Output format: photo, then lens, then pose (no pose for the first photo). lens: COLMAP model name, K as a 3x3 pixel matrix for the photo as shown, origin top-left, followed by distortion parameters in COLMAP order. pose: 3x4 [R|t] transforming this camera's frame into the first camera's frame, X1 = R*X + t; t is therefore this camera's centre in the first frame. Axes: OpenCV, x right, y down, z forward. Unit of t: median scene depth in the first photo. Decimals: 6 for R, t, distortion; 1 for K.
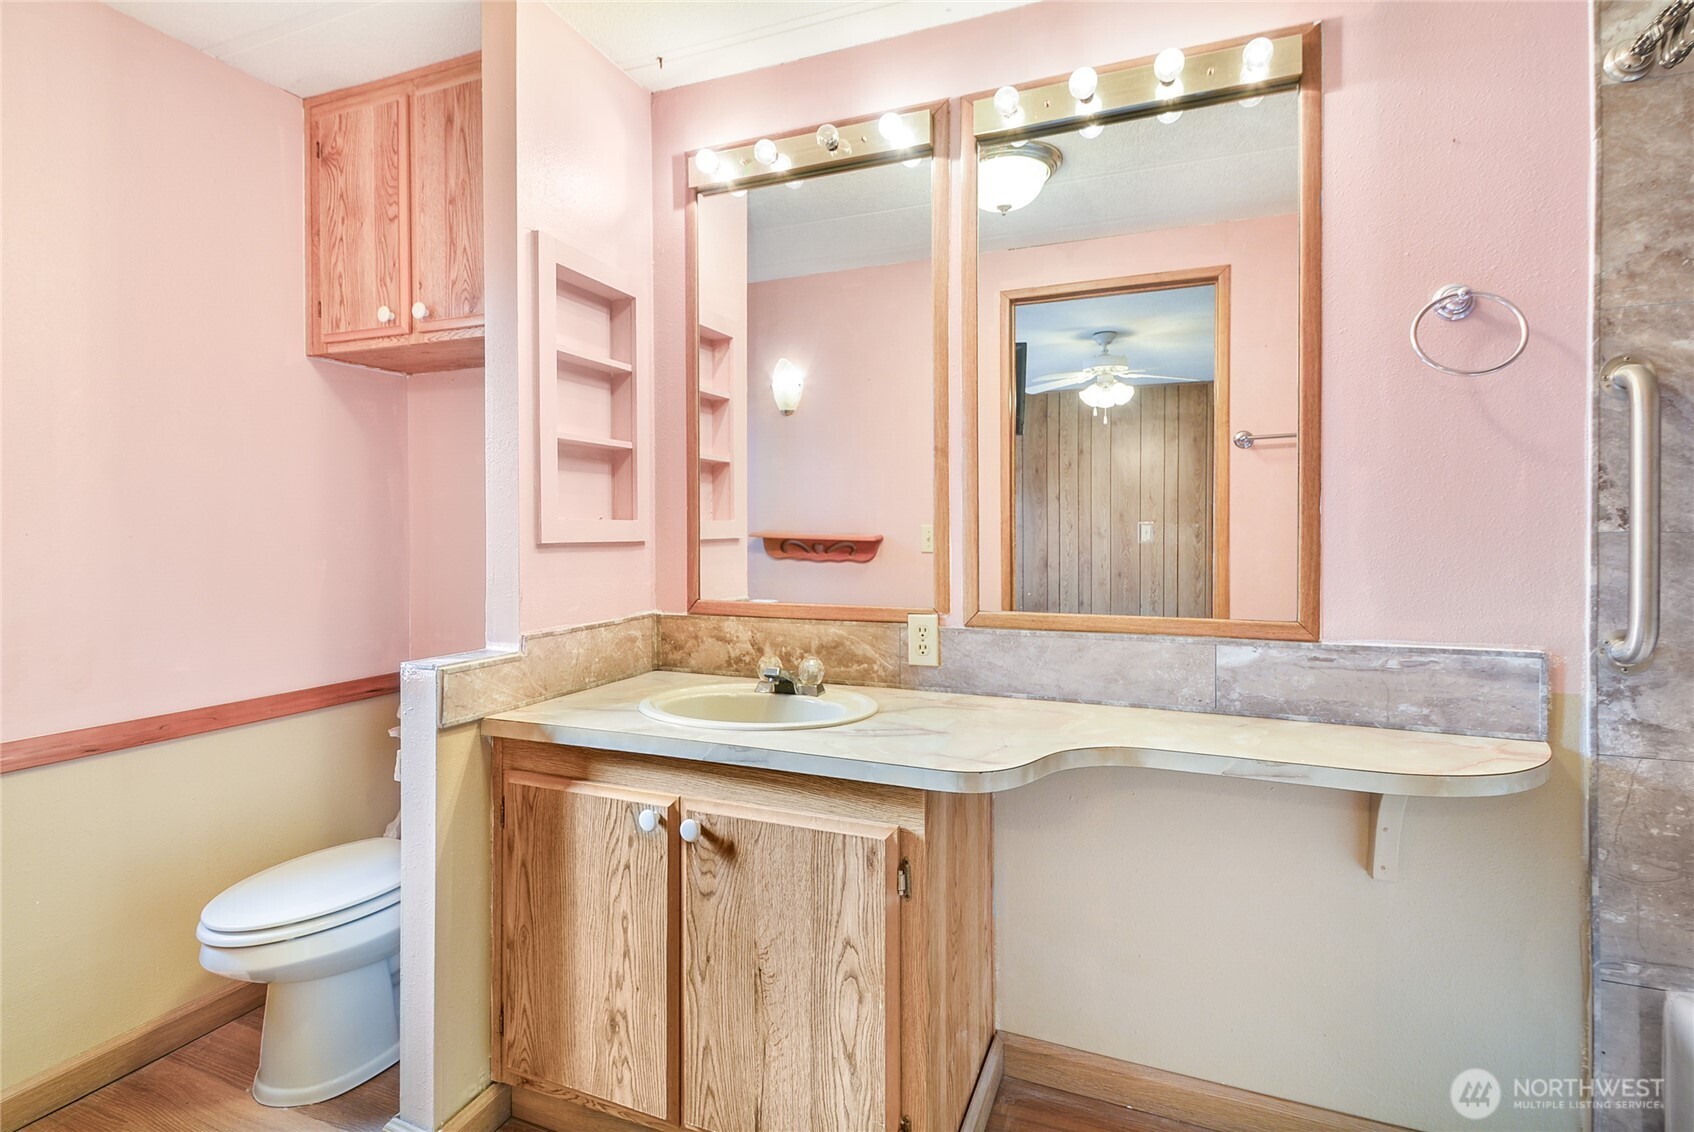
lens RADIAL K [[806.0, 0, 847.0], [0, 806.0, 566.0], [0, 0, 1]] dist [0.001654, 0.000057]
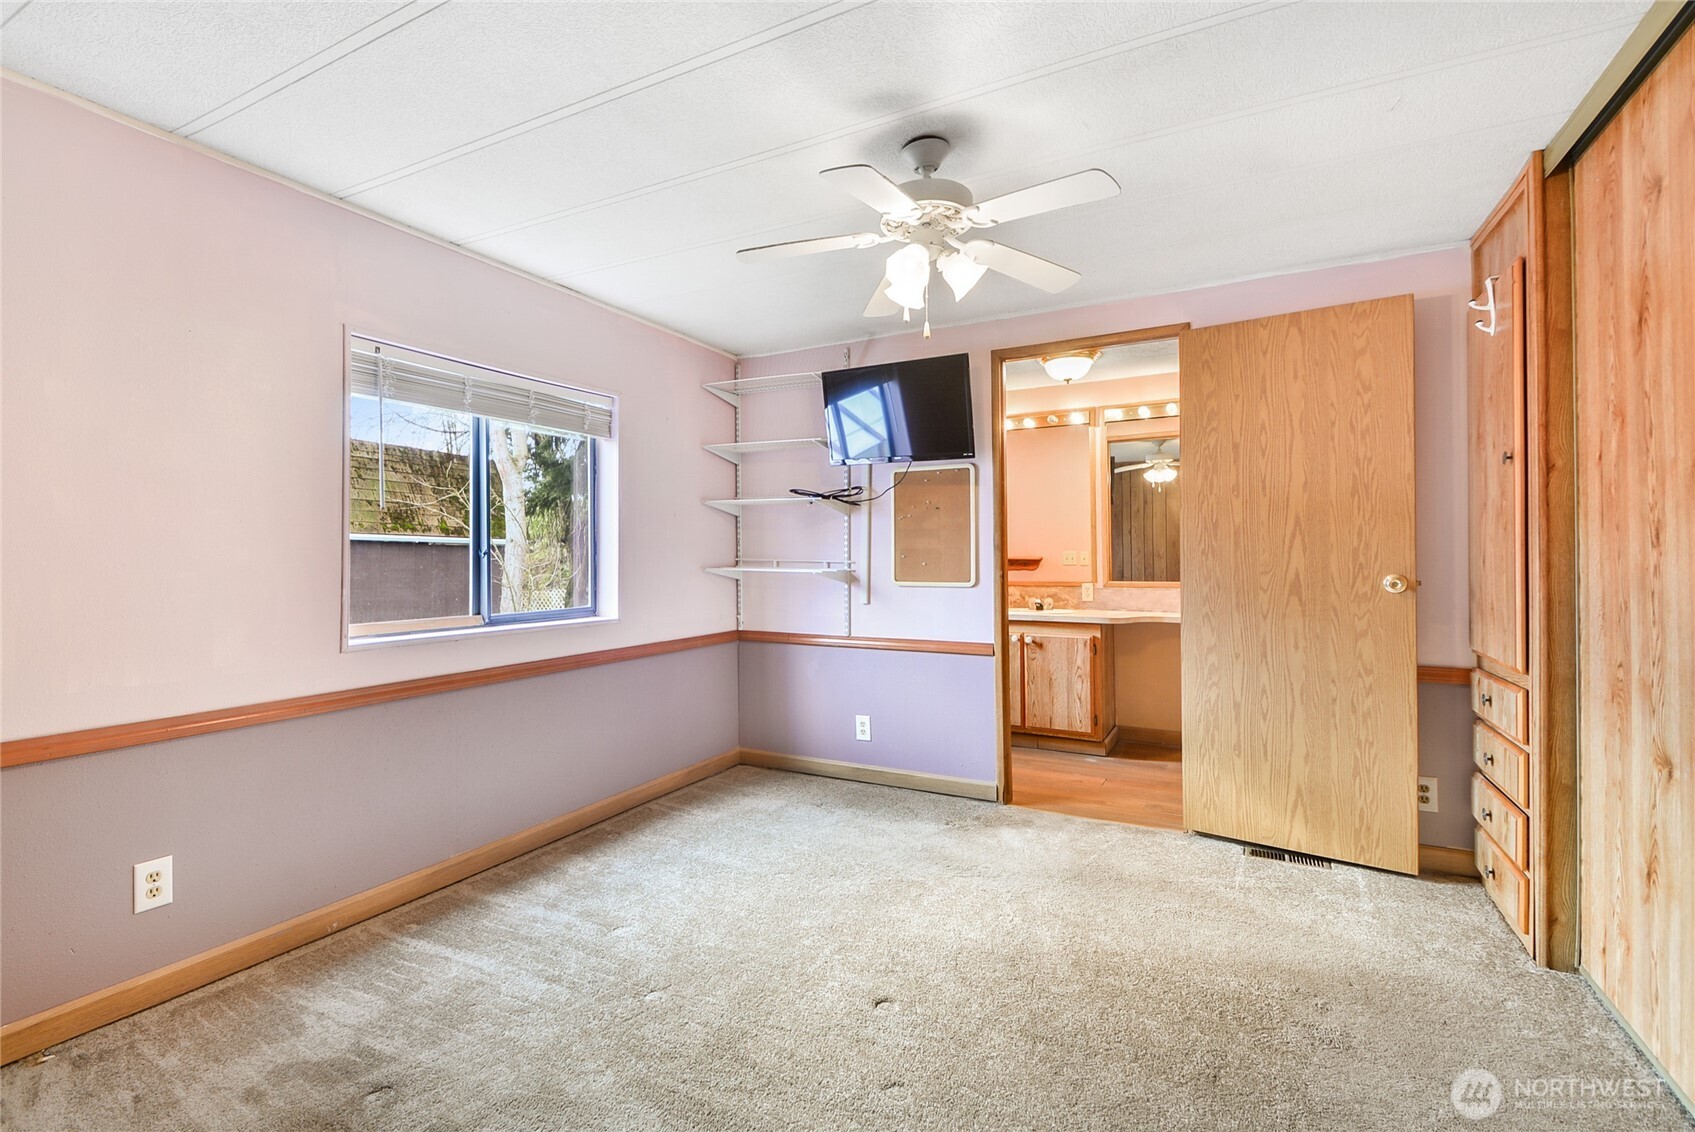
lens RADIAL K [[762.5, 0, 836.4], [0, 762.5, 561.1], [0, 0, 1]] dist [0.001219, 0.000029]
pose [[0.994345, -0.002287, -0.106170, -0.549011], [-0.001372, 0.999408, -0.034372, 0.080350], [0.106186, 0.034323, 0.993754, -1.952435]]
